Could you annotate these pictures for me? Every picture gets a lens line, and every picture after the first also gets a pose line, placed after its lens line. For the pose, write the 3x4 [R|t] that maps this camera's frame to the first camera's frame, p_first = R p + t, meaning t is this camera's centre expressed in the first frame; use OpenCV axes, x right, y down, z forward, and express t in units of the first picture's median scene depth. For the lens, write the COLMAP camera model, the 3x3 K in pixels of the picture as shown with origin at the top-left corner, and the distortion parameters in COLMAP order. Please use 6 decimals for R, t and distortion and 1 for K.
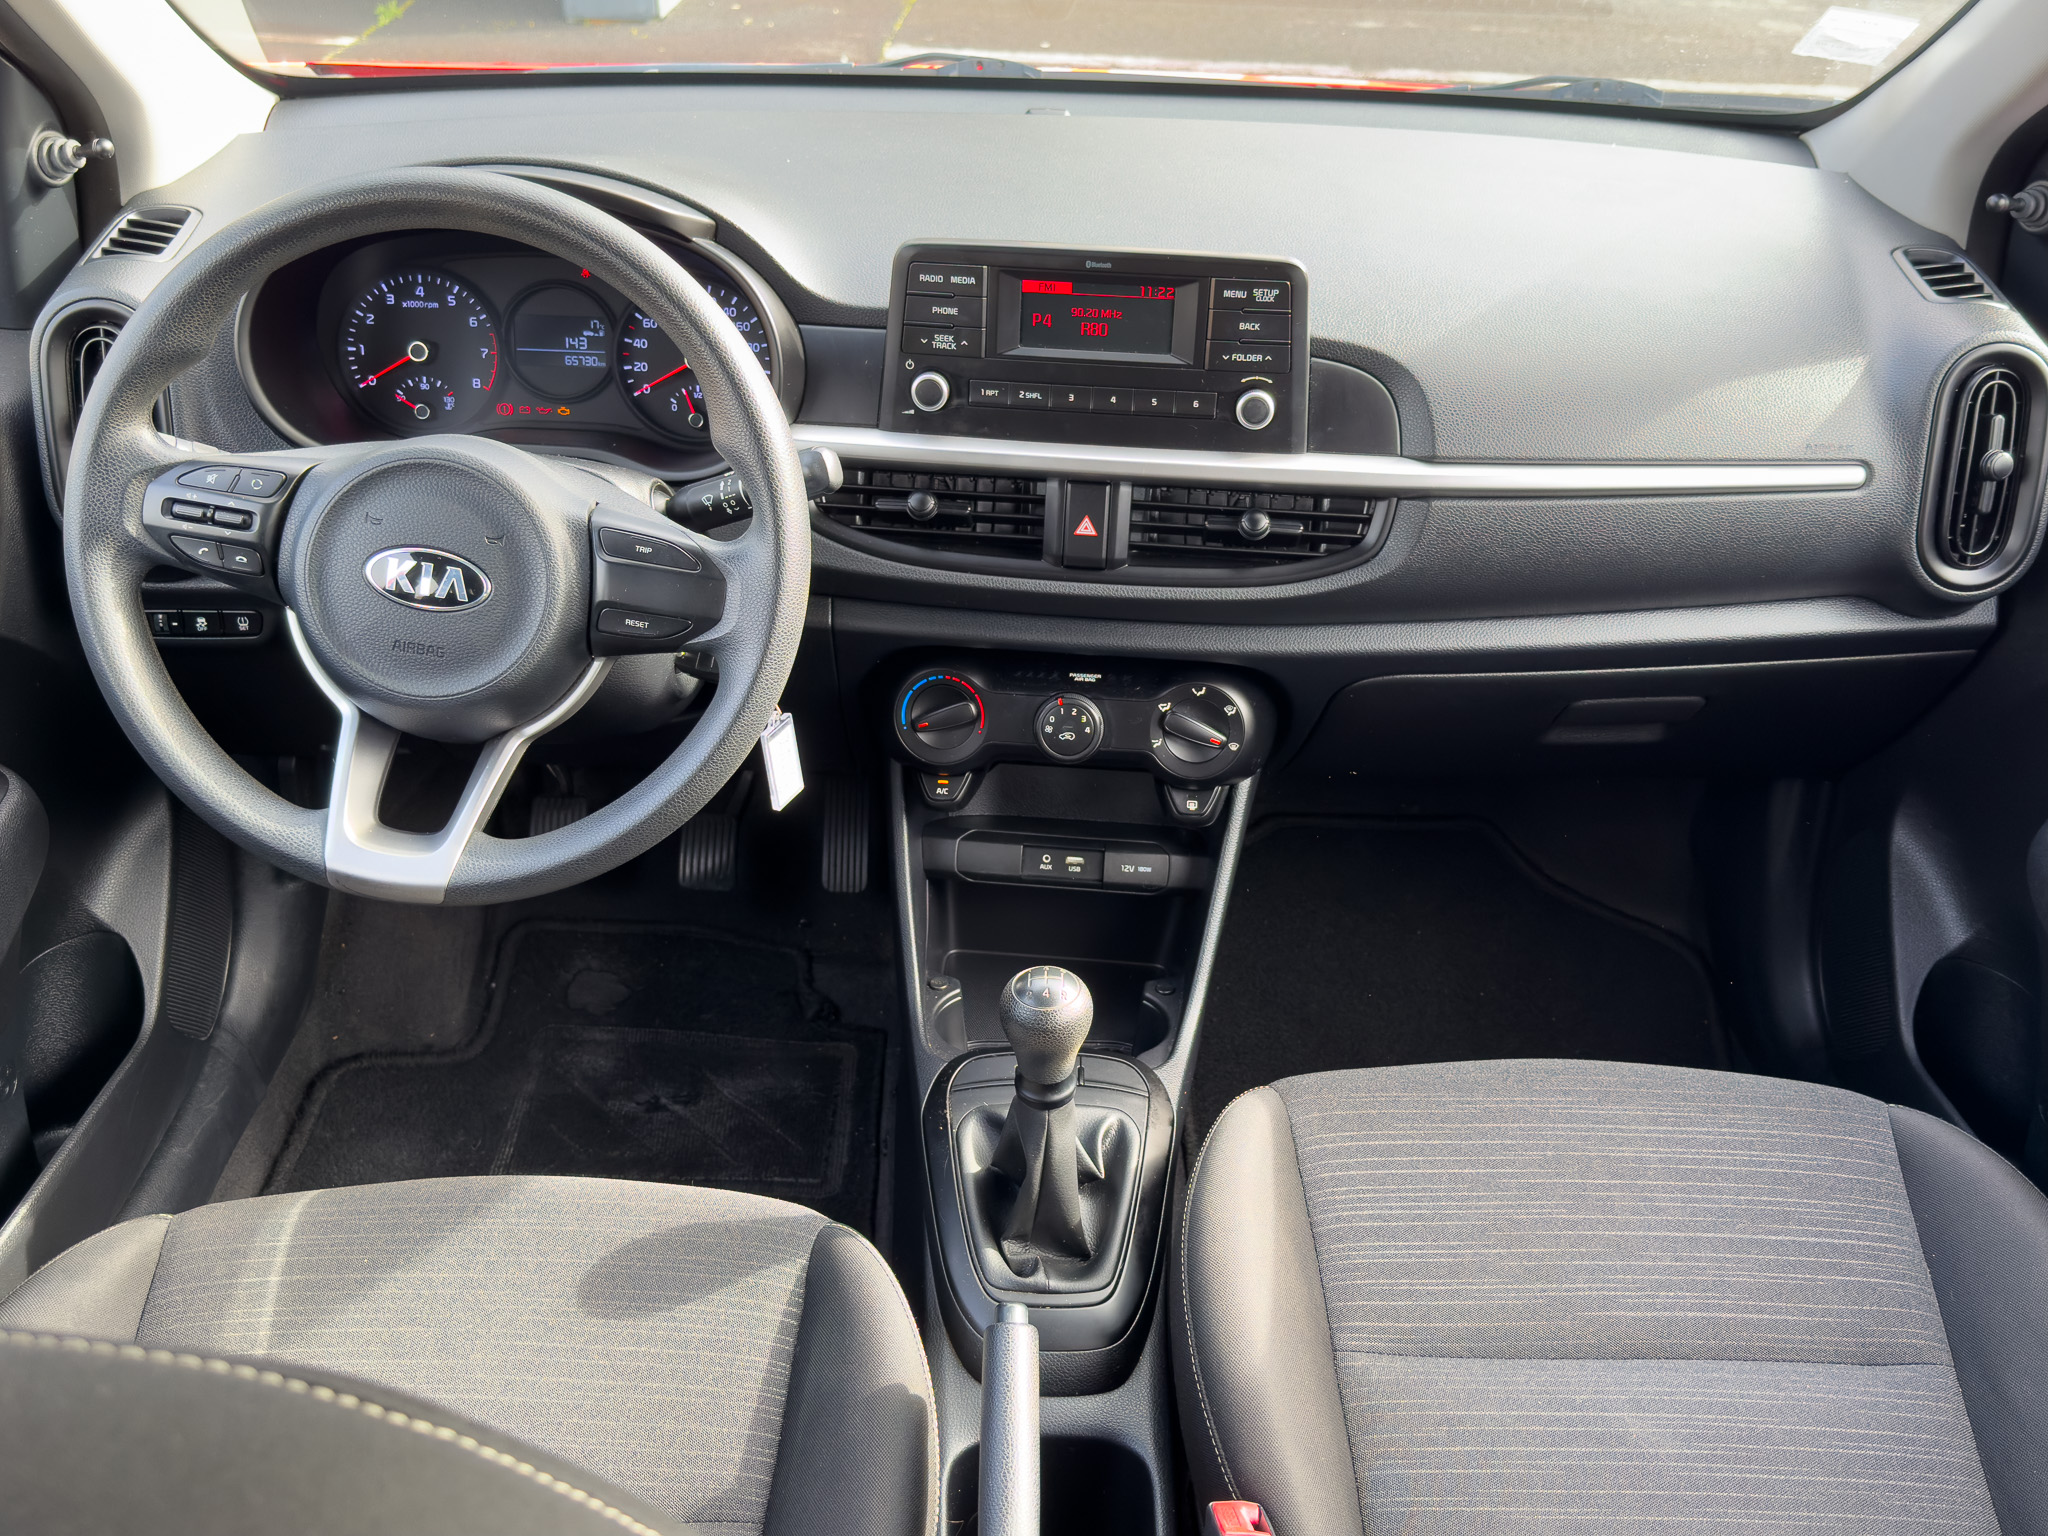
lens RADIAL K [[1910.8, 0, 1041.1], [0, 1910.8, 767.8], [0, 0, 1]] dist [0.027079, 0.000000]
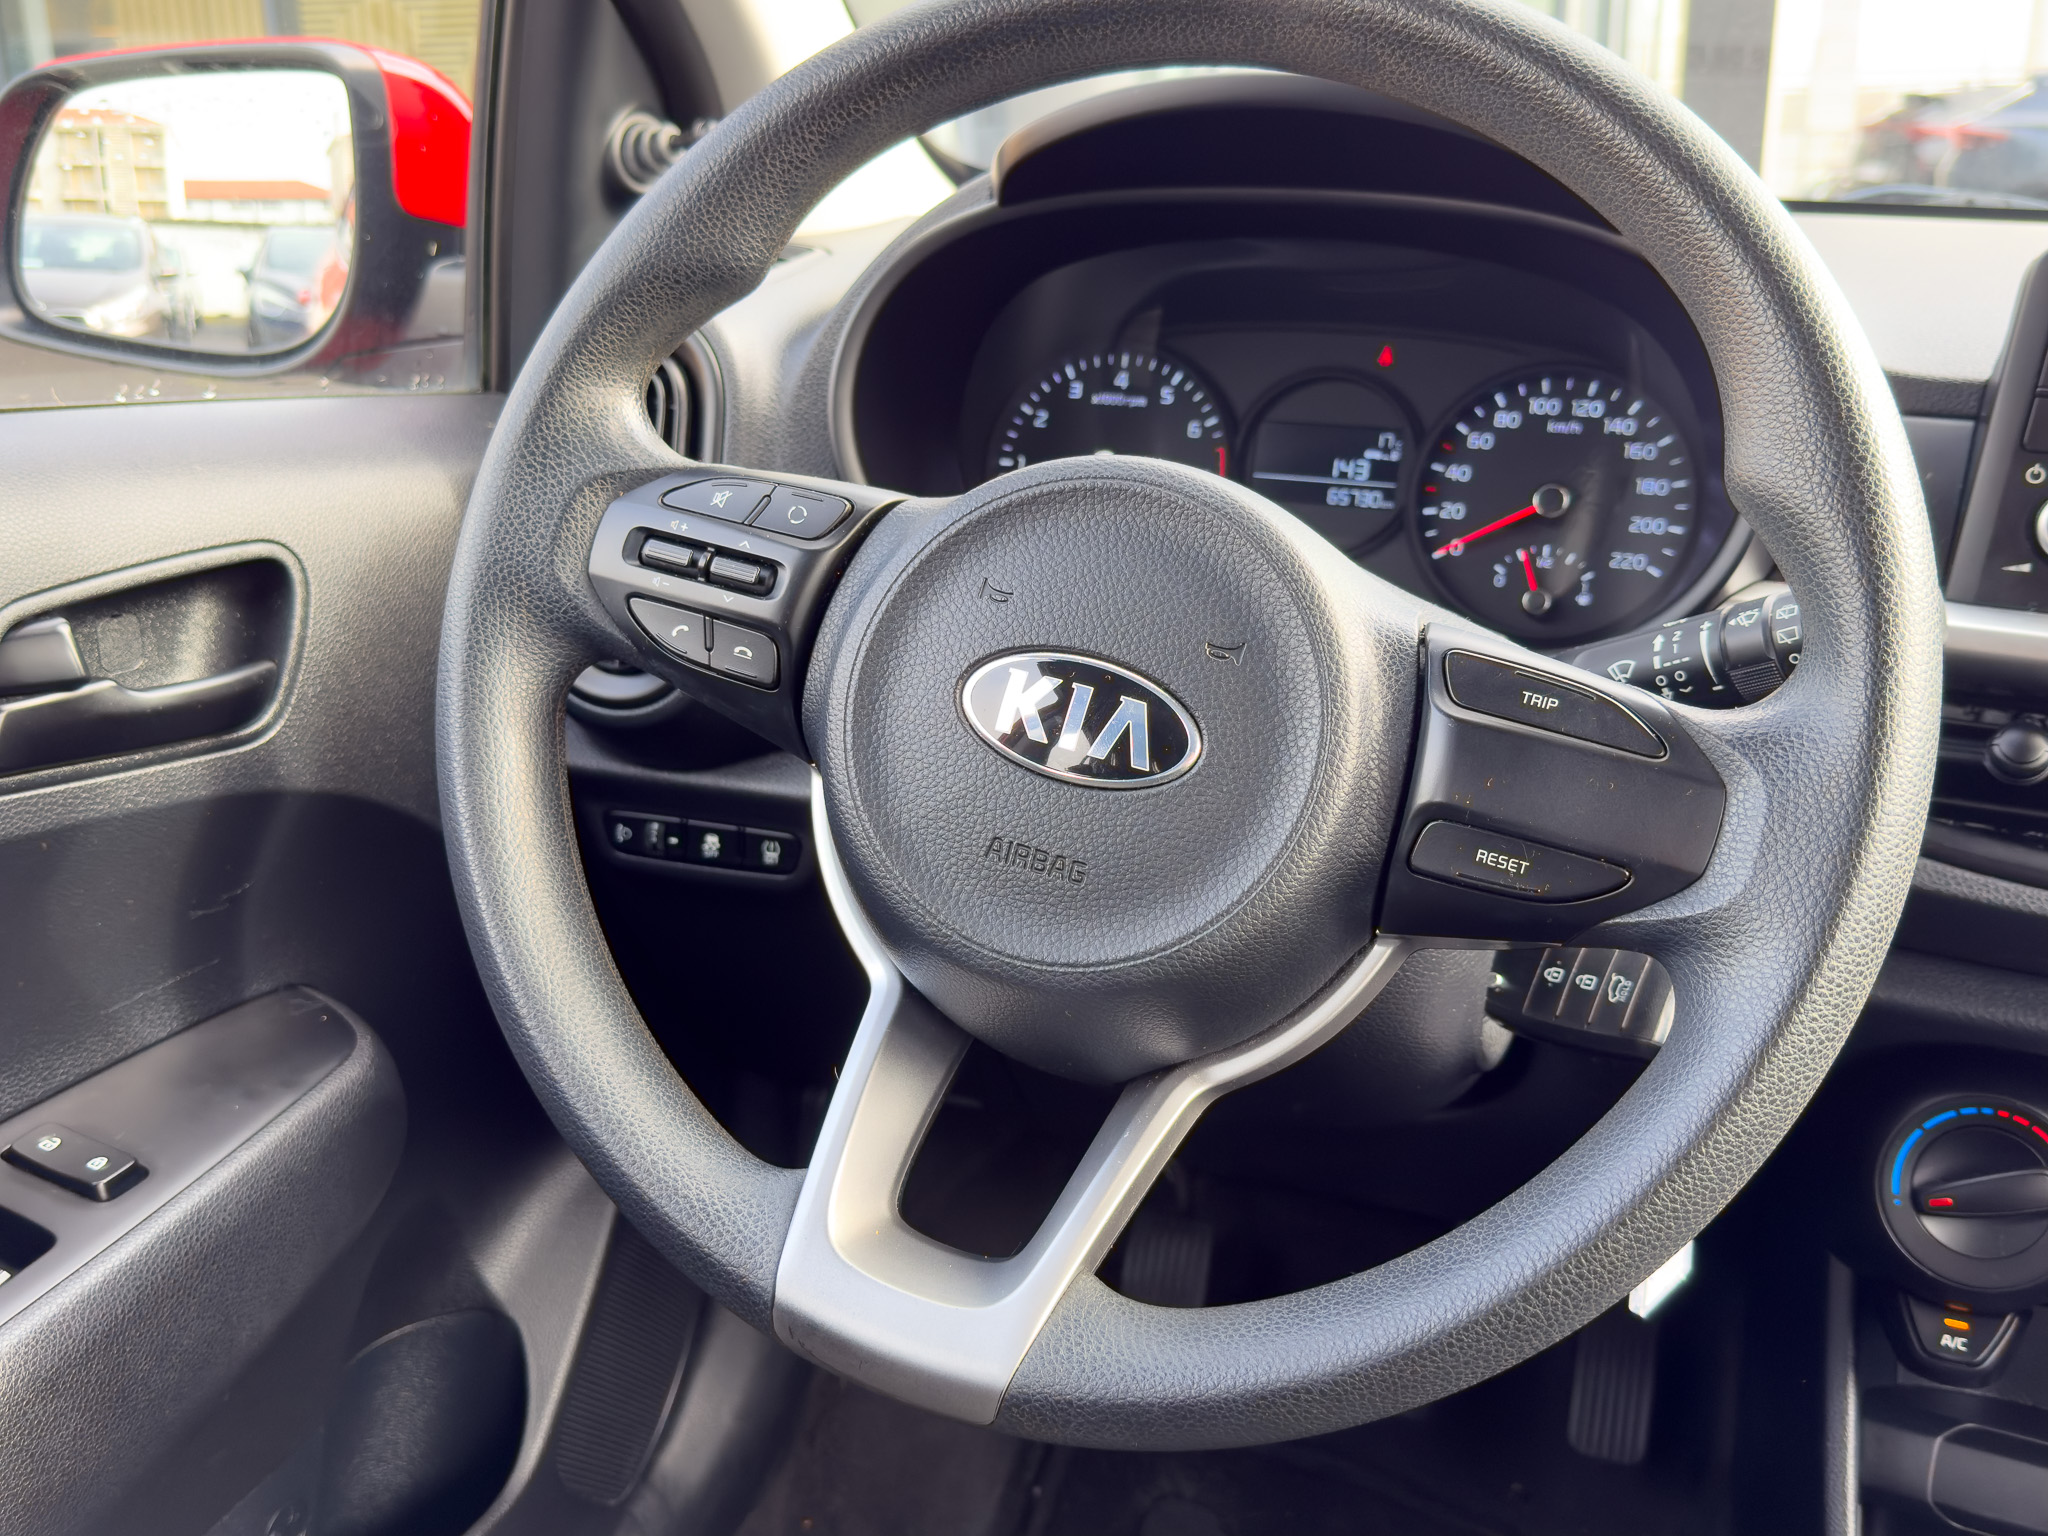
lens RADIAL K [[1910.8, 0, 1012.3], [0, 1910.8, 771.2], [0, 0, 1]] dist [0.027079, 0.000000]
pose [[0.941614, 0.096437, -0.322589, -0.149508], [-0.166468, 0.966151, -0.197079, 0.009182], [0.292664, 0.239273, 0.925795, 0.460342]]
